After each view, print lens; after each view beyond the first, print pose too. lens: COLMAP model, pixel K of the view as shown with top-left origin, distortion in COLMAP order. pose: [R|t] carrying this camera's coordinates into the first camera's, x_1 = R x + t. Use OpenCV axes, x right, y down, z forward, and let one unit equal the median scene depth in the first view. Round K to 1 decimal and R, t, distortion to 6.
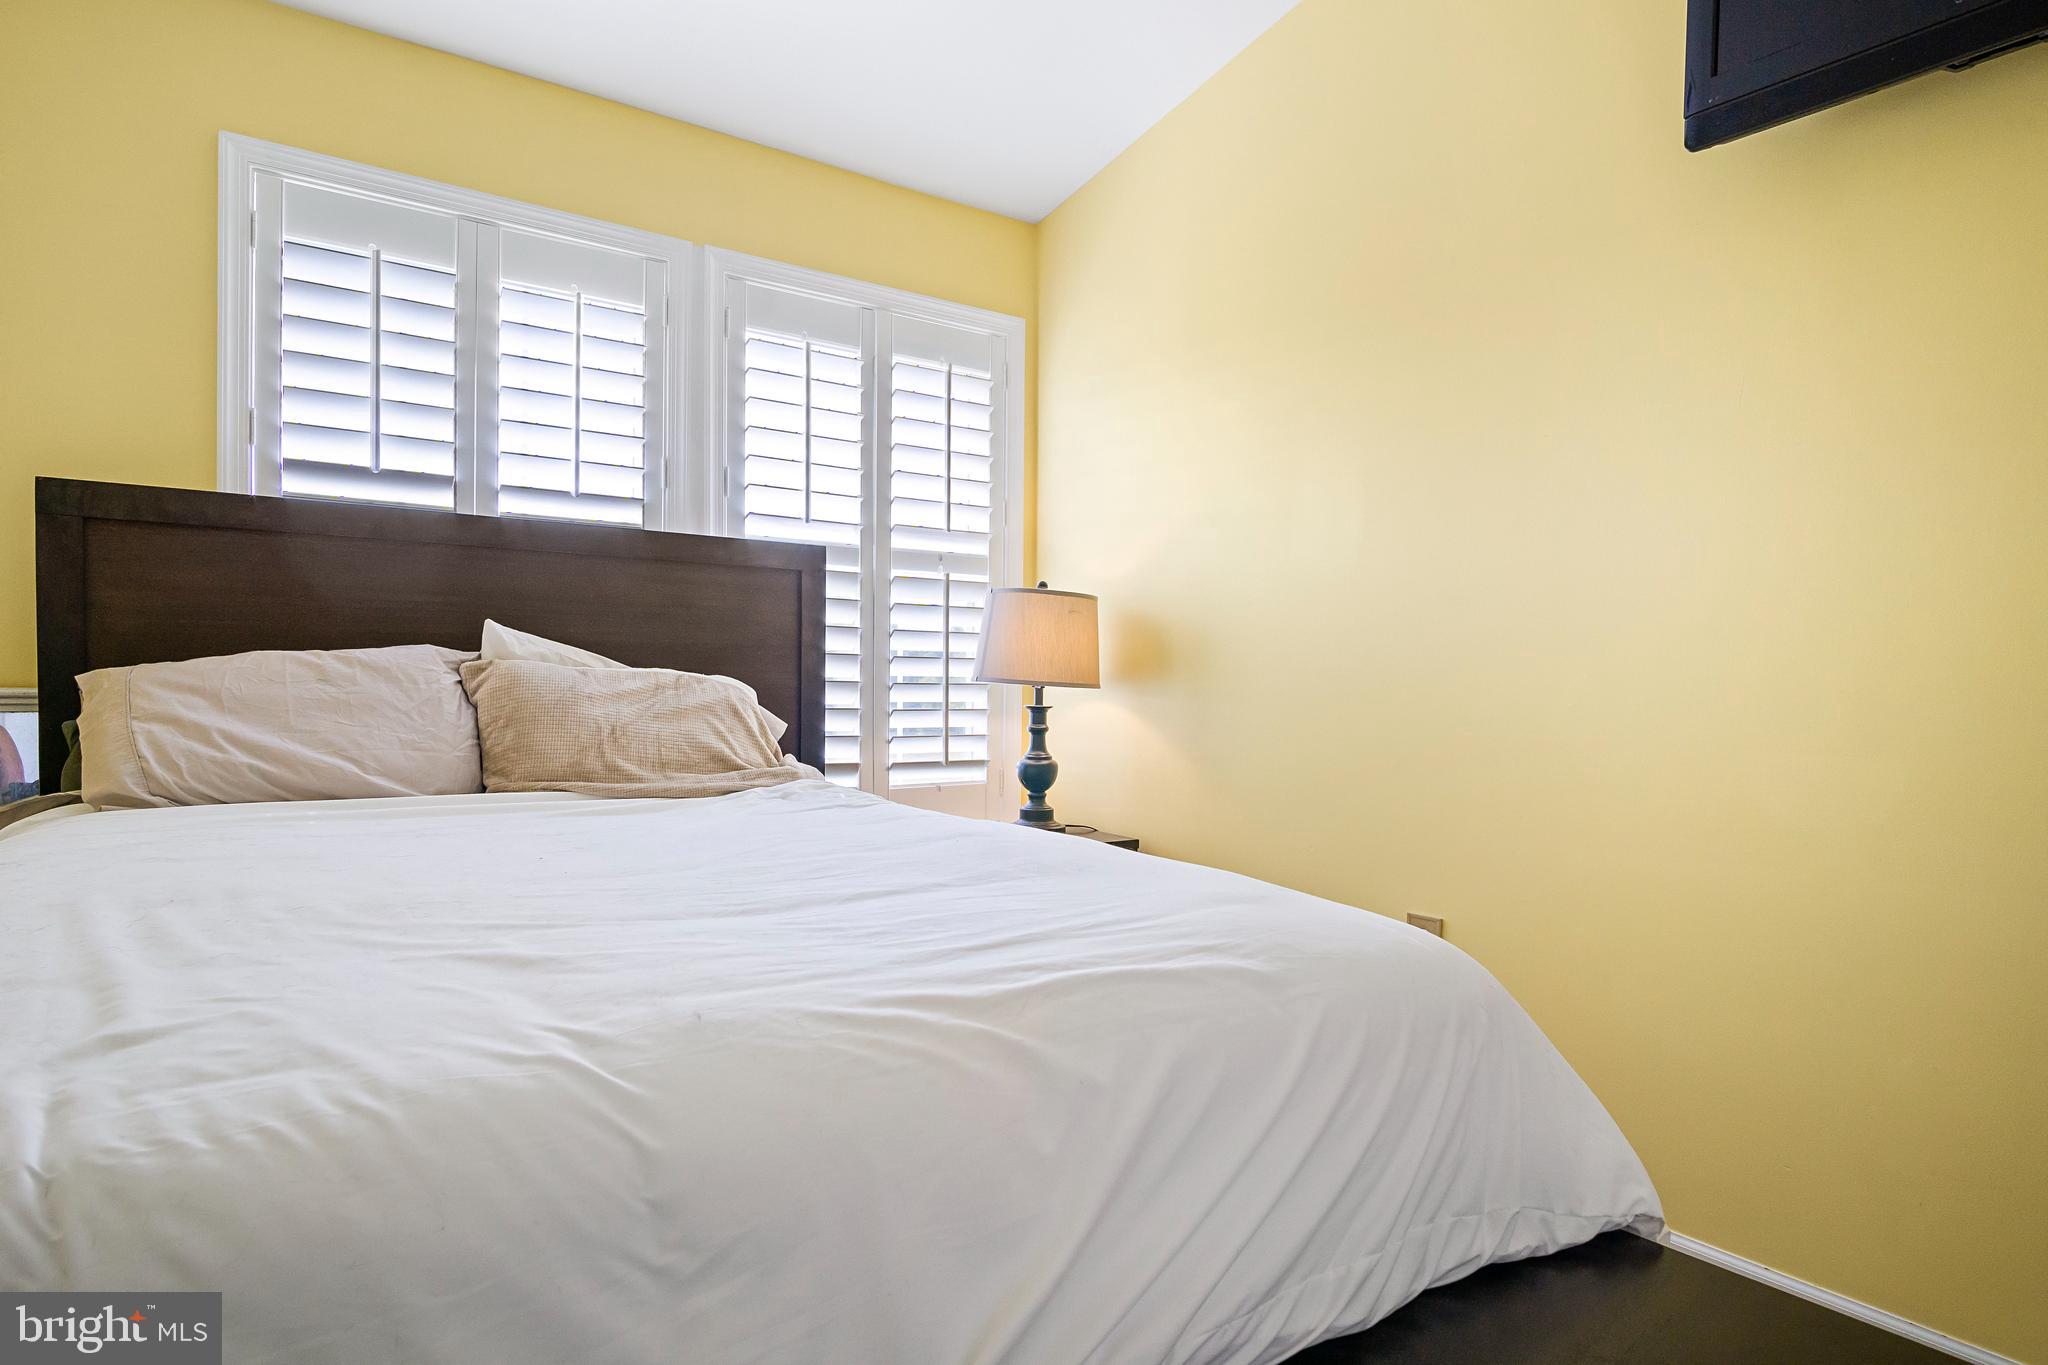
lens RADIAL K [[1348.9, 0, 1024.0], [0, 1348.9, 682.5], [0, 0, 1]] dist [-0.003286, -0.000280]
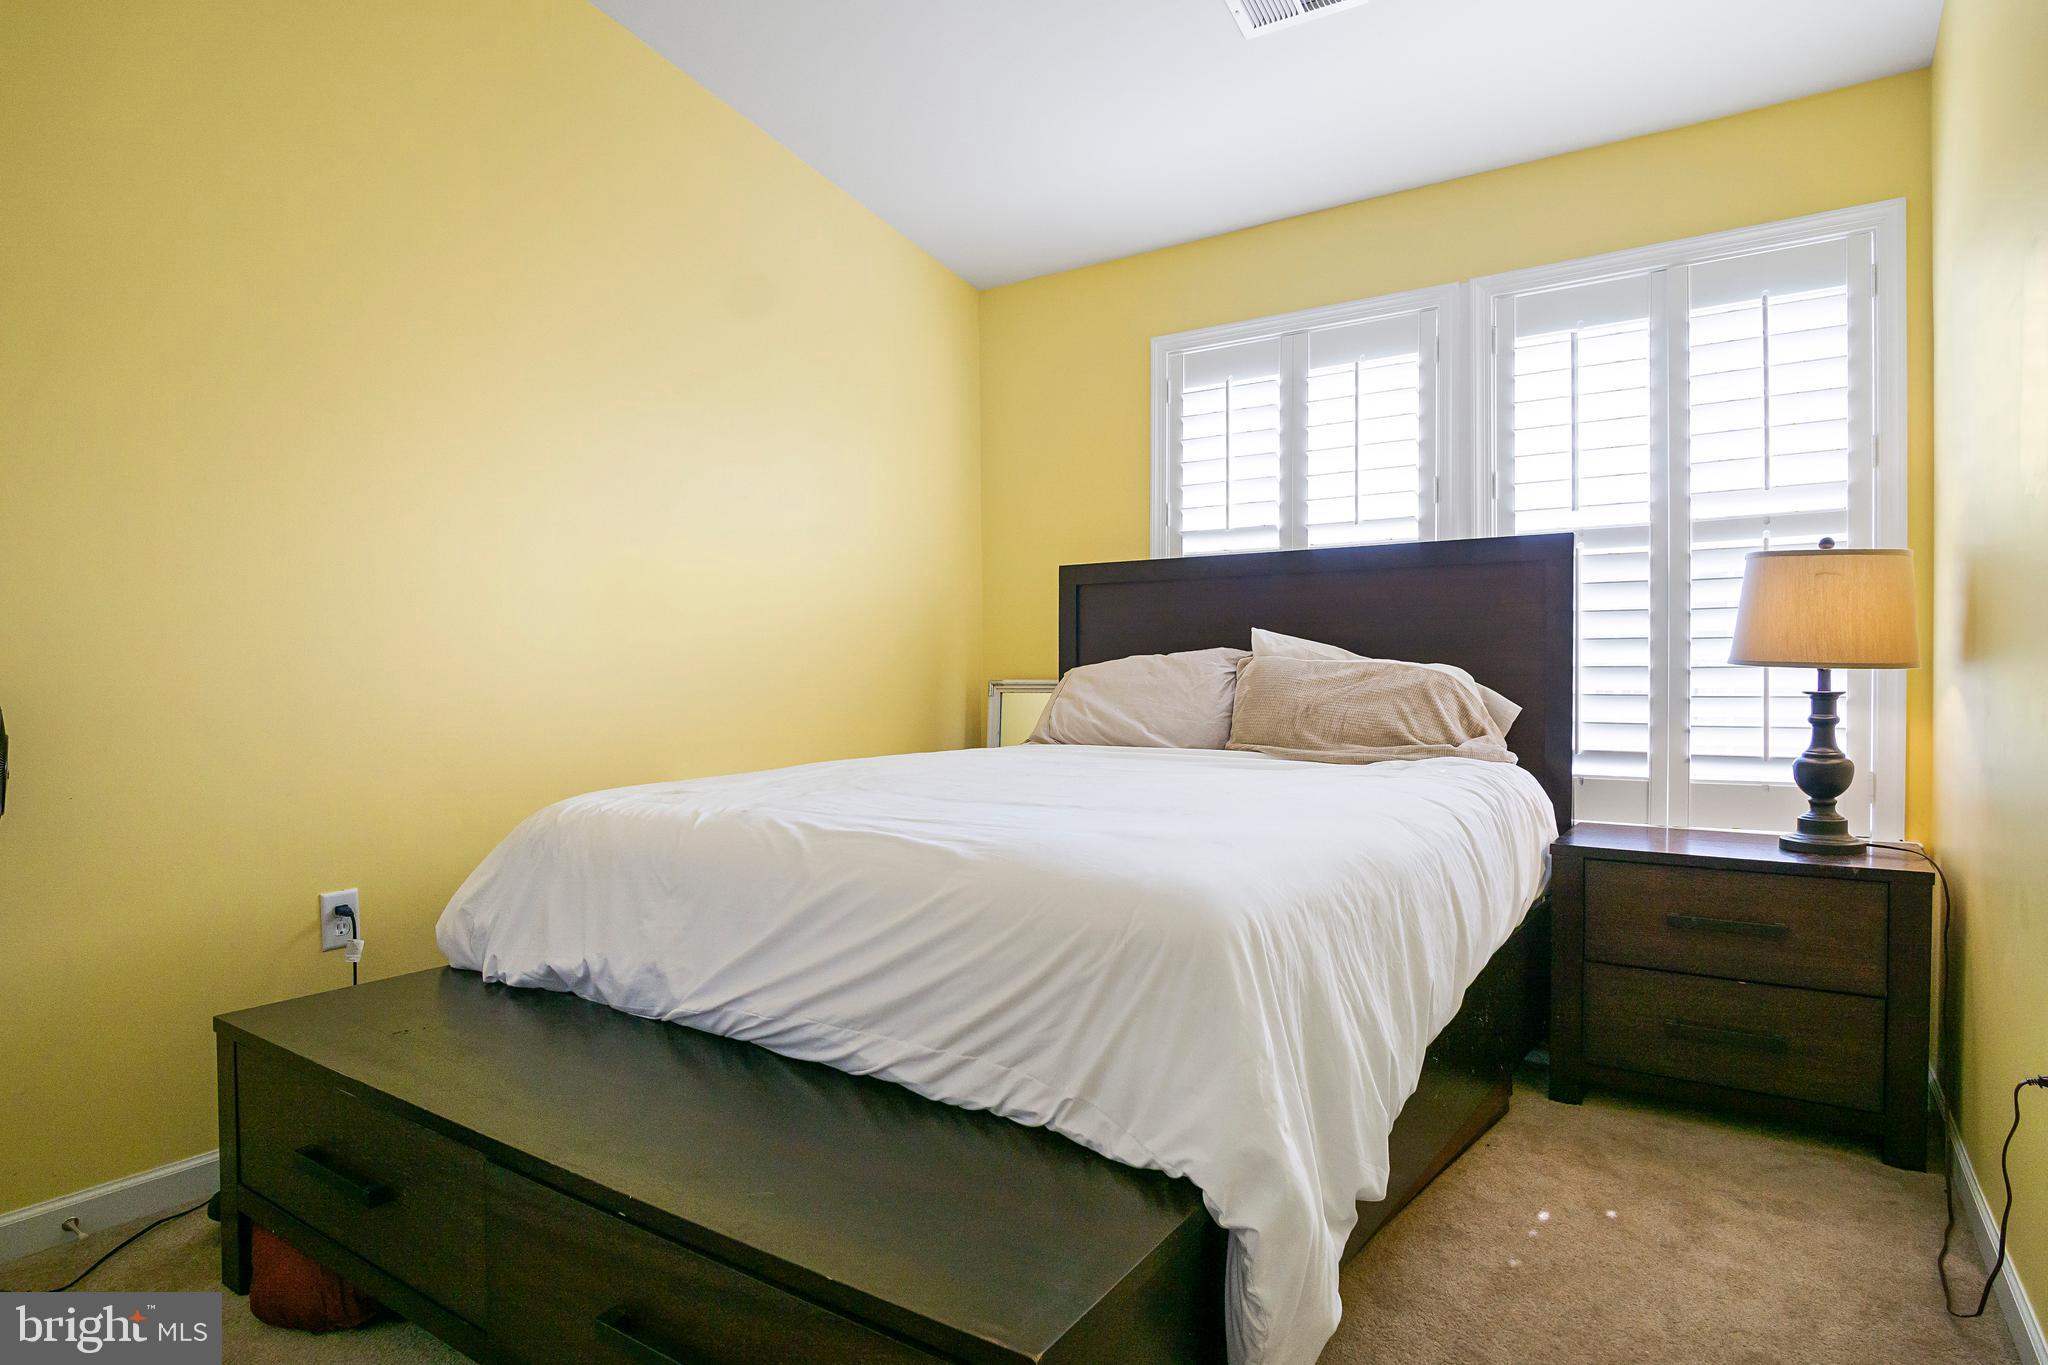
lens RADIAL K [[1096.3, 0, 1016.2], [0, 1096.3, 683.0], [0, 0, 1]] dist [-0.026310, 0.001560]
pose [[0.285875, -0.011012, -0.958204, 0.589934], [0.004082, 0.999939, -0.010273, 0.020767], [0.958258, -0.000974, 0.285902, 0.434854]]
